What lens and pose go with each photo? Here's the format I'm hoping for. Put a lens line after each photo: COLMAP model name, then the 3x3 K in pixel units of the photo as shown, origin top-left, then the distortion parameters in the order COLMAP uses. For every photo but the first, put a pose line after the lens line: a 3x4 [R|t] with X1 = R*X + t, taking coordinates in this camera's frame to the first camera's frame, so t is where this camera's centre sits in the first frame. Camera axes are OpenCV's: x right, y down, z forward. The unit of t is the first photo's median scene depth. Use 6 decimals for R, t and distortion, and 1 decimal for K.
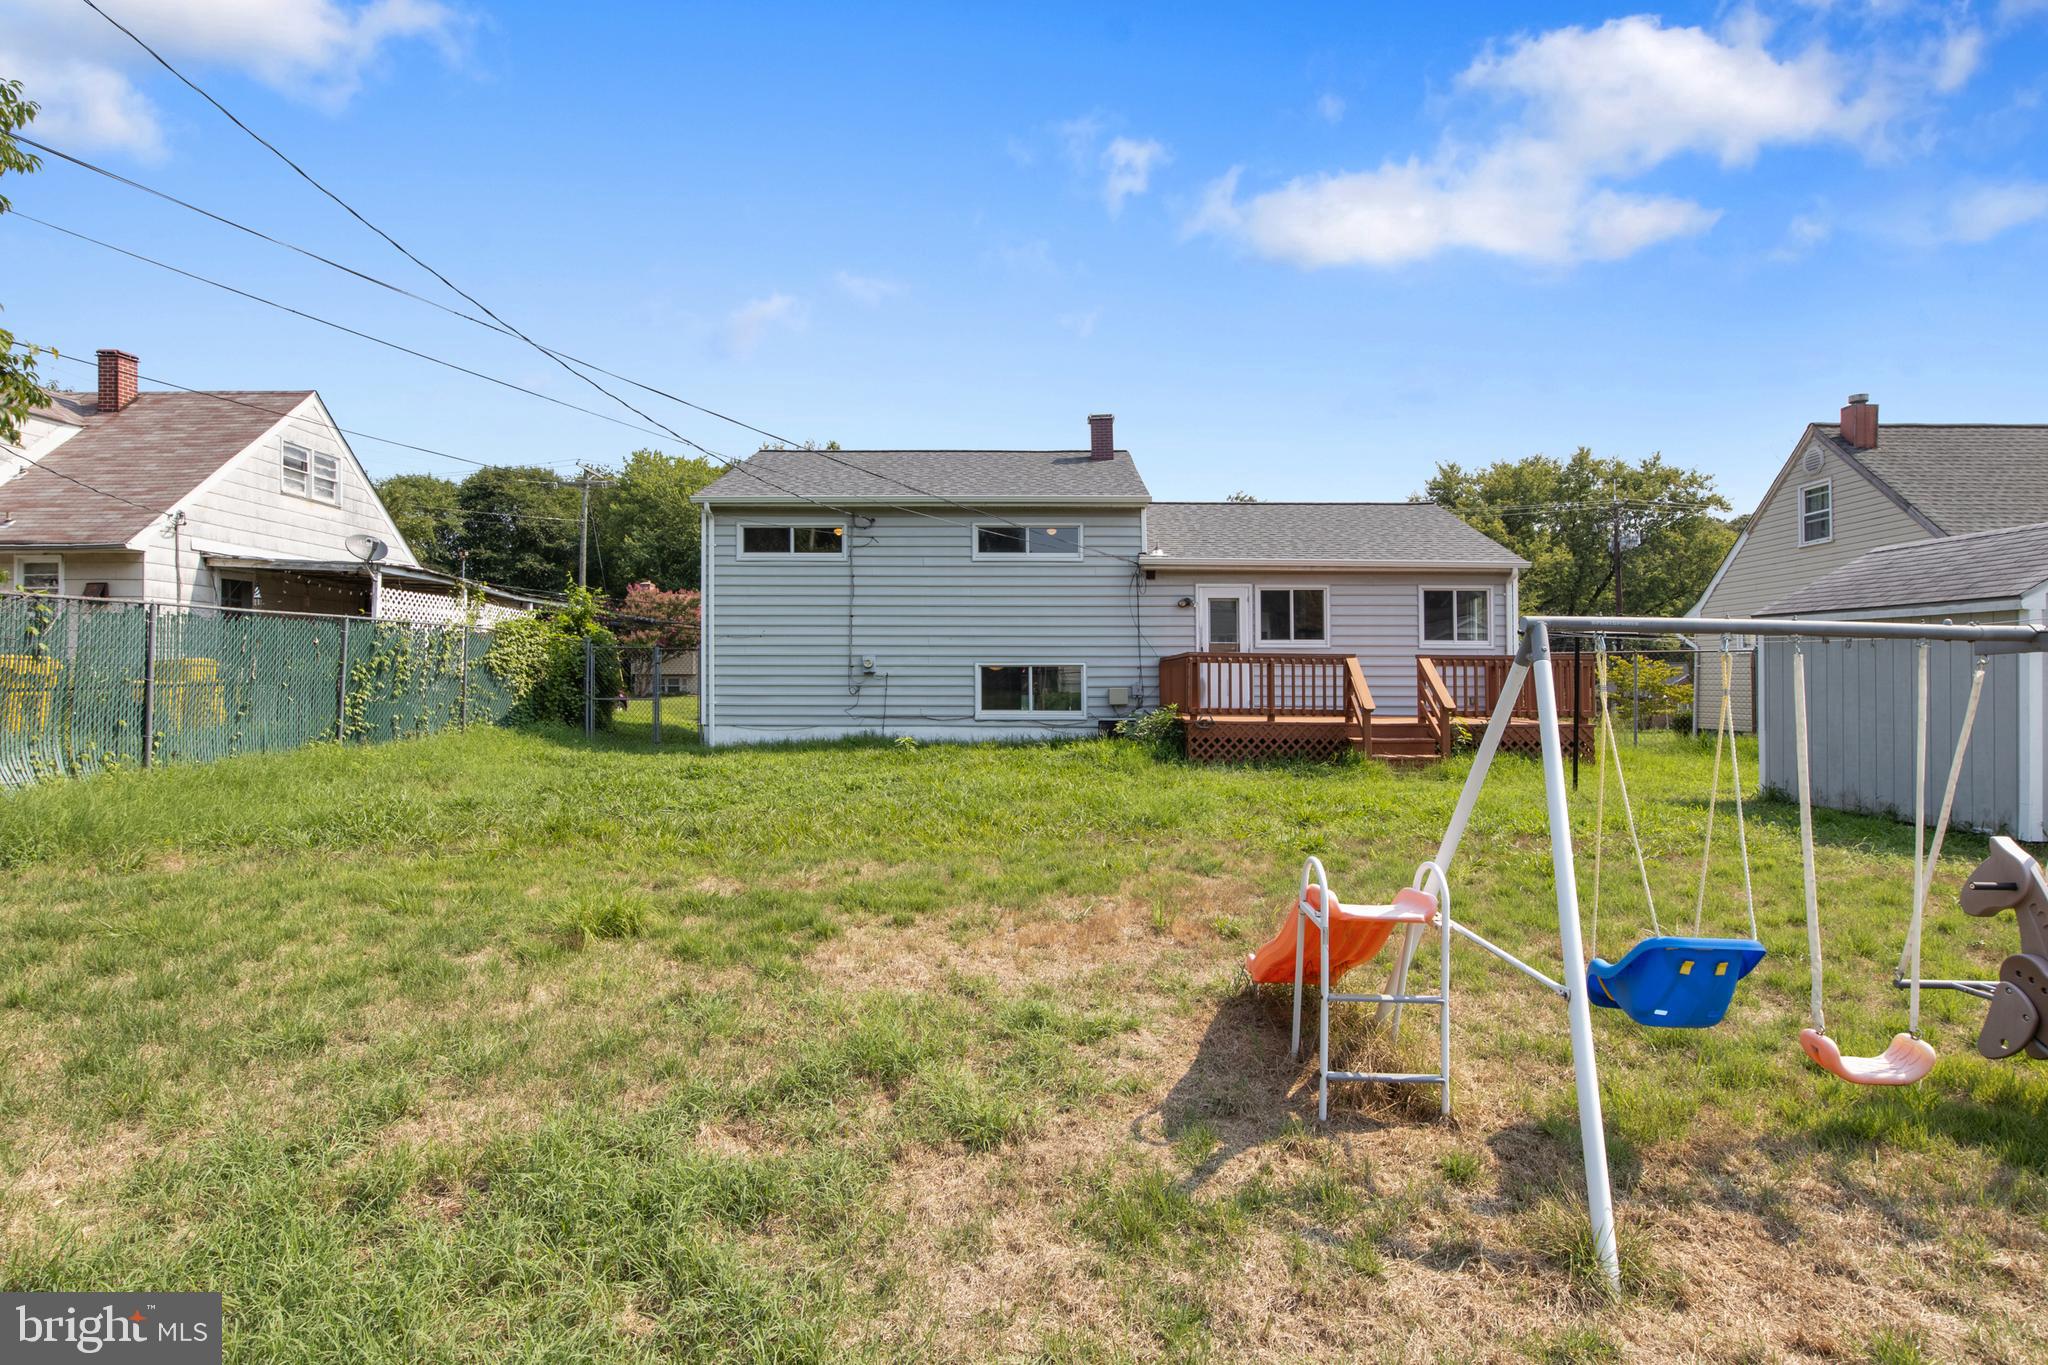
lens RADIAL K [[1031.0, 0, 1026.8], [0, 1031.0, 682.7], [0, 0, 1]] dist [-0.008811, -0.000721]
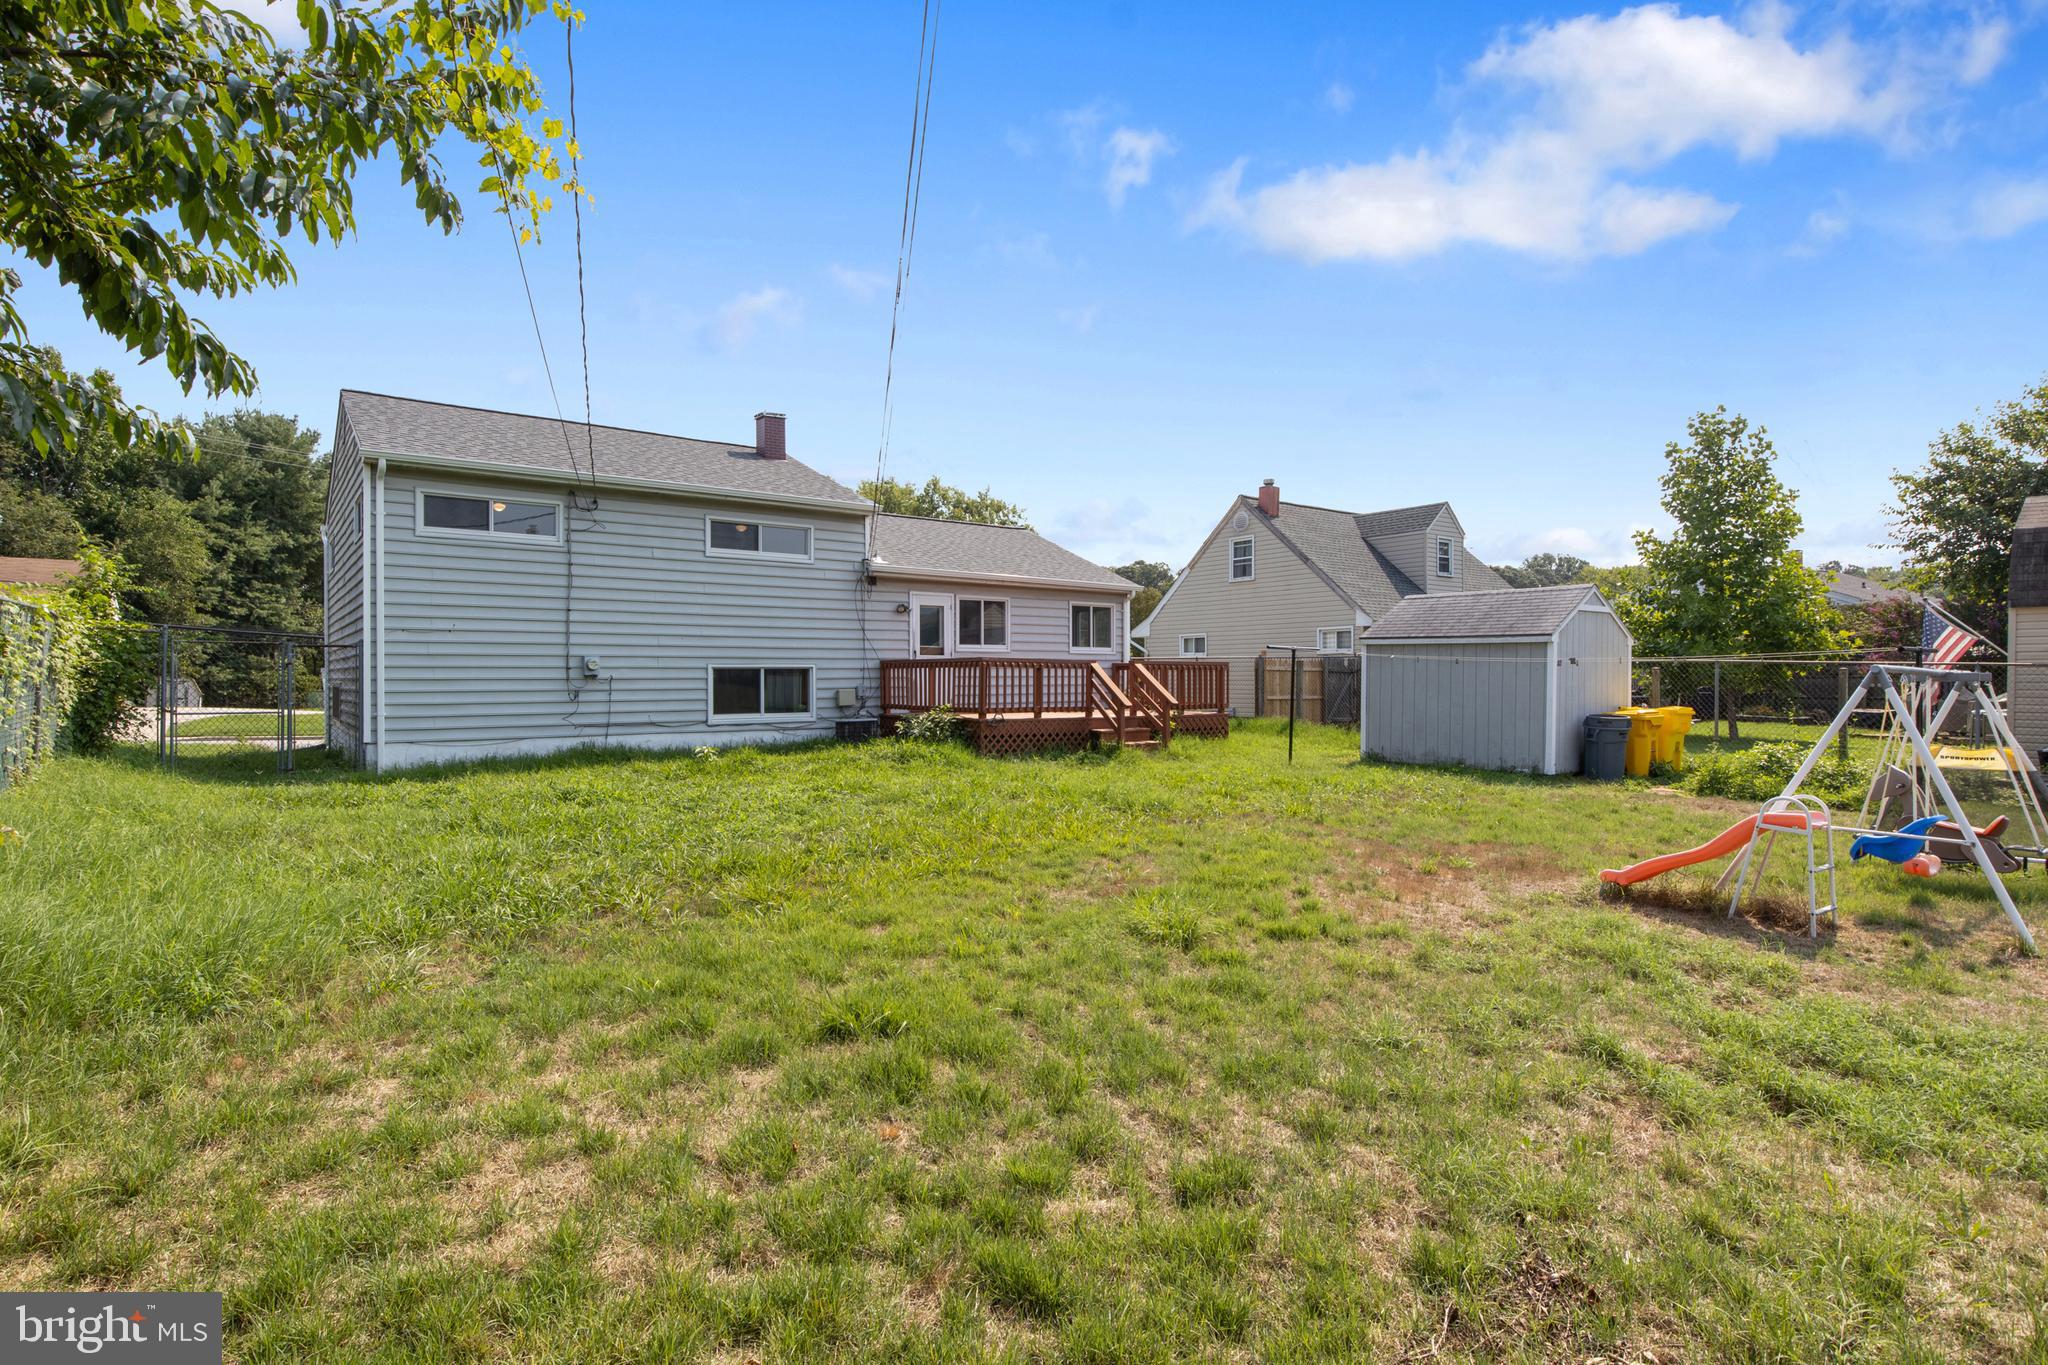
lens RADIAL K [[1031.0, 0, 1030.3], [0, 1031.0, 676.2], [0, 0, 1]] dist [-0.008811, -0.000721]
pose [[0.785068, -0.004234, 0.619395, -0.401161], [0.004567, 0.999989, 0.001047, -0.008262], [-0.619393, 0.002006, 0.785079, 0.081381]]
